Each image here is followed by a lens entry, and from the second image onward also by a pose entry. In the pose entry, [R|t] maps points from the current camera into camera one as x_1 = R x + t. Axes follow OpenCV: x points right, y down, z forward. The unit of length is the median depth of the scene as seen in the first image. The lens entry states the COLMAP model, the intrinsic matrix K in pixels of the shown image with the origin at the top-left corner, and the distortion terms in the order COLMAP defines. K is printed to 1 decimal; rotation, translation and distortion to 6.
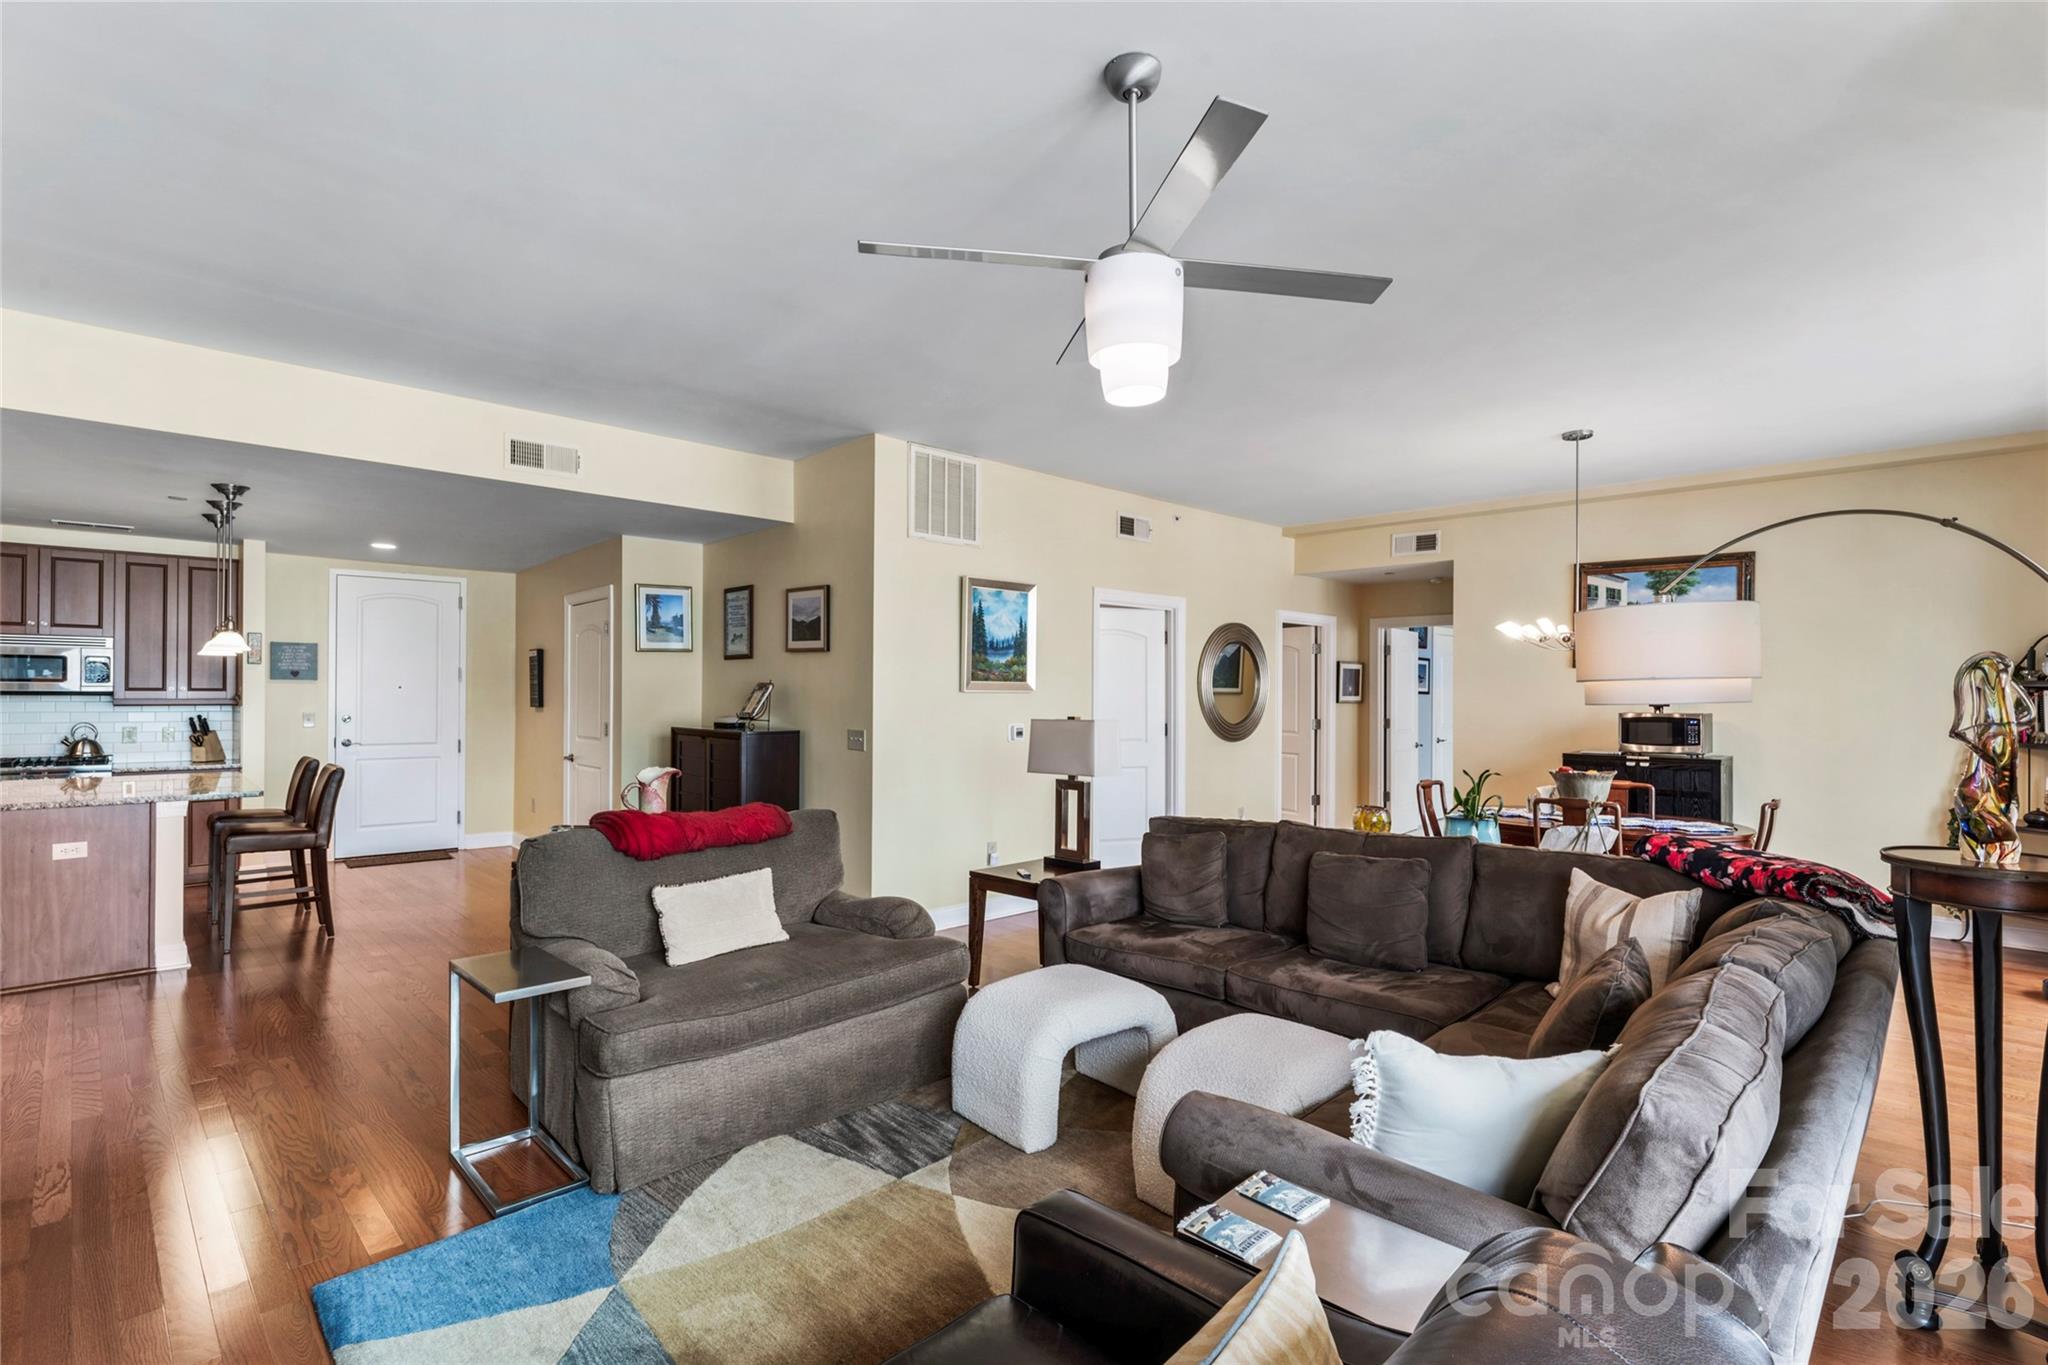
lens RADIAL K [[949.7, 0, 1009.8], [0, 949.7, 693.9], [0, 0, 1]] dist [-0.002242, 0.000187]
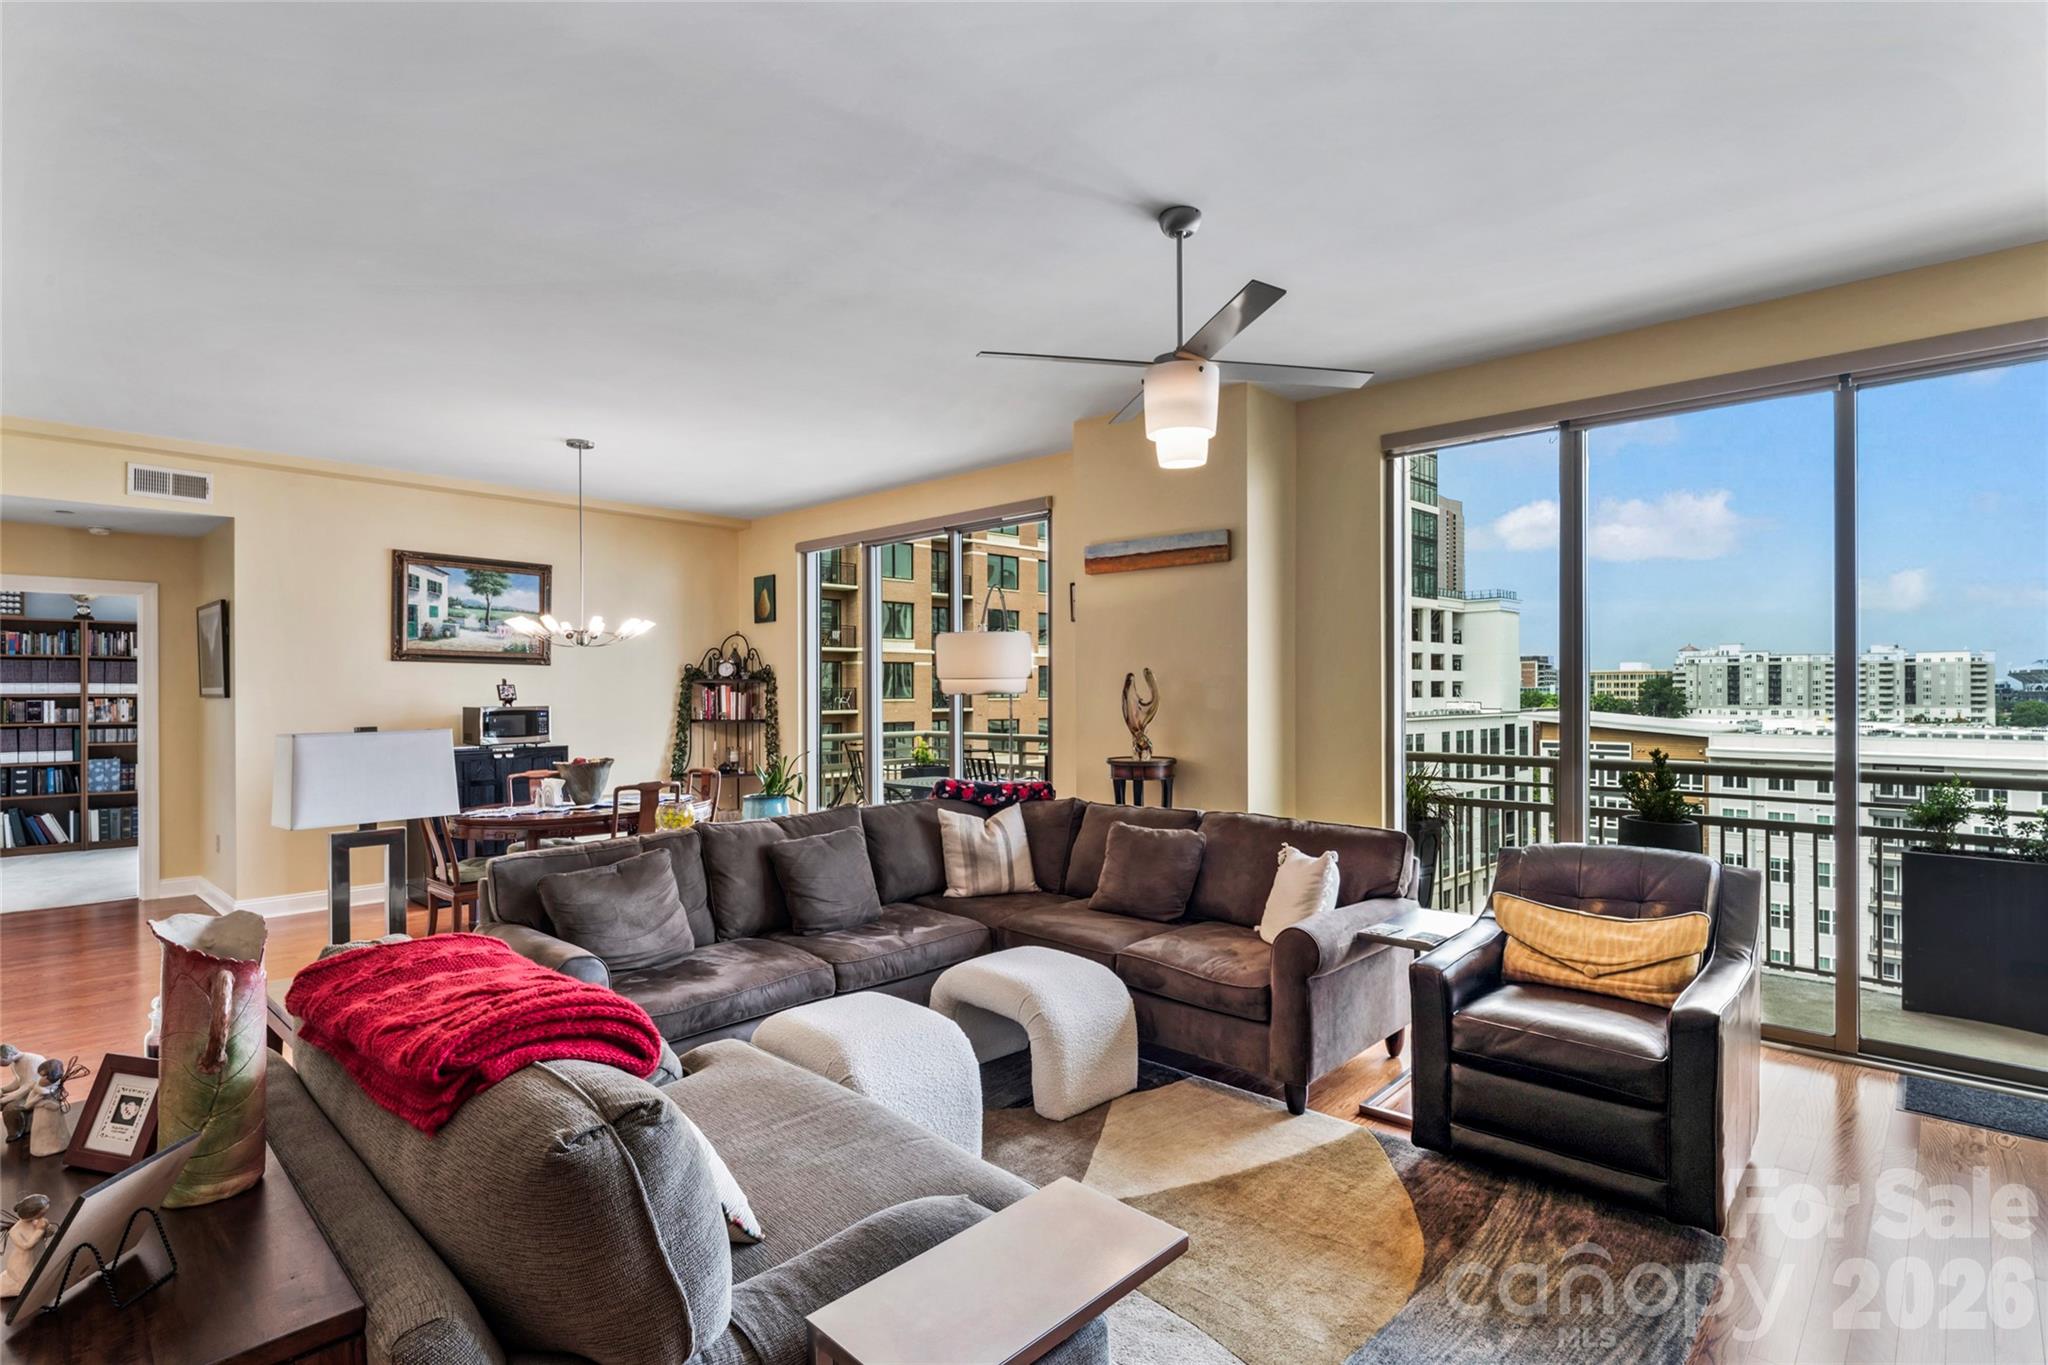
lens RADIAL K [[979.4, 0, 1027.6], [0, 979.4, 683.3], [0, 0, 1]] dist [-0.014565, -0.000415]
pose [[-0.018859, 0.010688, 0.999765, -0.392915], [-0.000530, 0.999943, -0.010700, 0.005550], [-0.999822, -0.000732, -0.018852, 0.408718]]
